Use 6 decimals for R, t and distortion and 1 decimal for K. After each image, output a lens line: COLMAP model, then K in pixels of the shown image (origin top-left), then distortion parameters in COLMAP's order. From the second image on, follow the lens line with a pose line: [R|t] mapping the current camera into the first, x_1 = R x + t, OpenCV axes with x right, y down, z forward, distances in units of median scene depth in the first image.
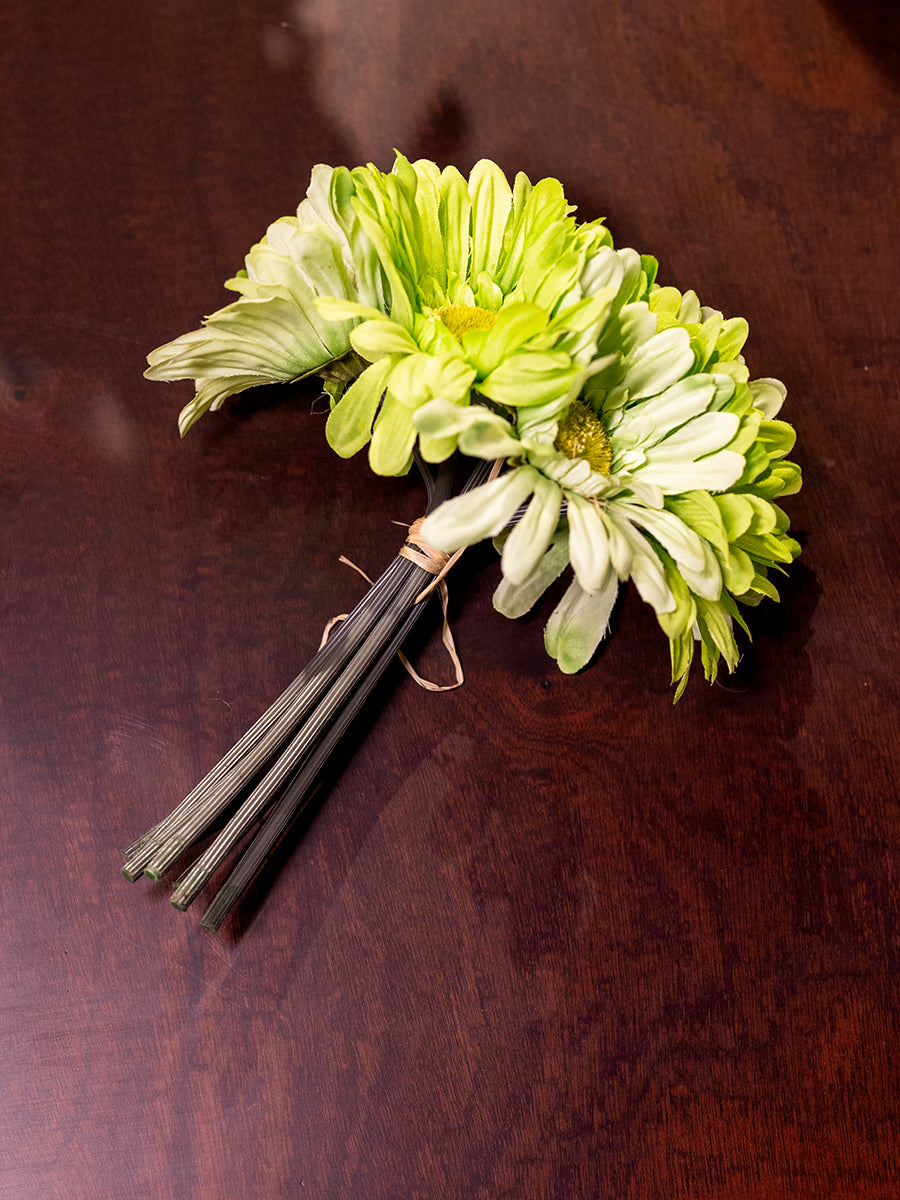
lens RADIAL K [[2588.6, 0, 450.0], [0, 2588.6, 600.0], [0, 0, 1]] dist [0.002799, 0.011245]
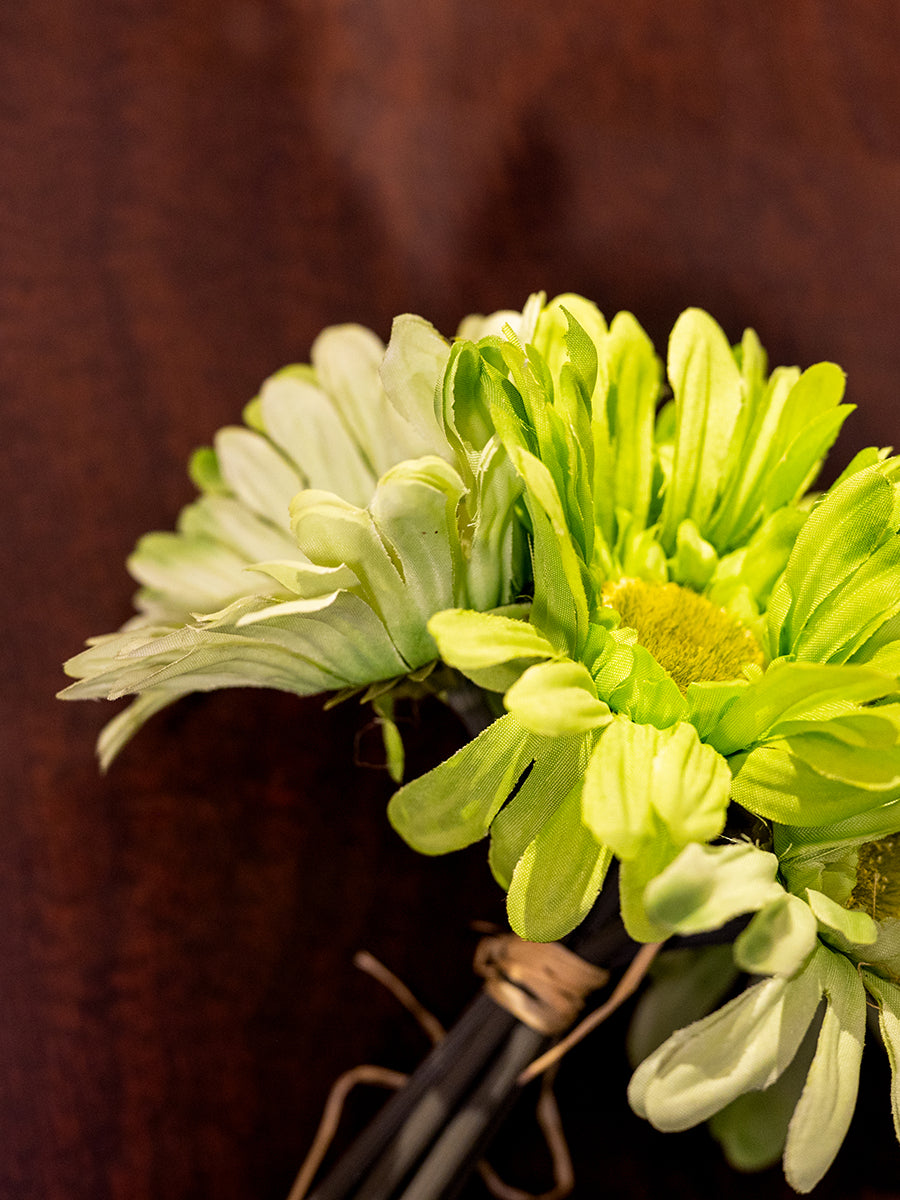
lens RADIAL K [[2588.6, 0, 450.0], [0, 2588.6, 600.0], [0, 0, 1]] dist [0.002799, 0.011245]
pose [[0.989199, 0.030183, 0.143436, -0.113553], [-0.042015, 0.995894, 0.080192, -0.150332], [-0.140427, -0.085353, 0.986405, 0.460423]]
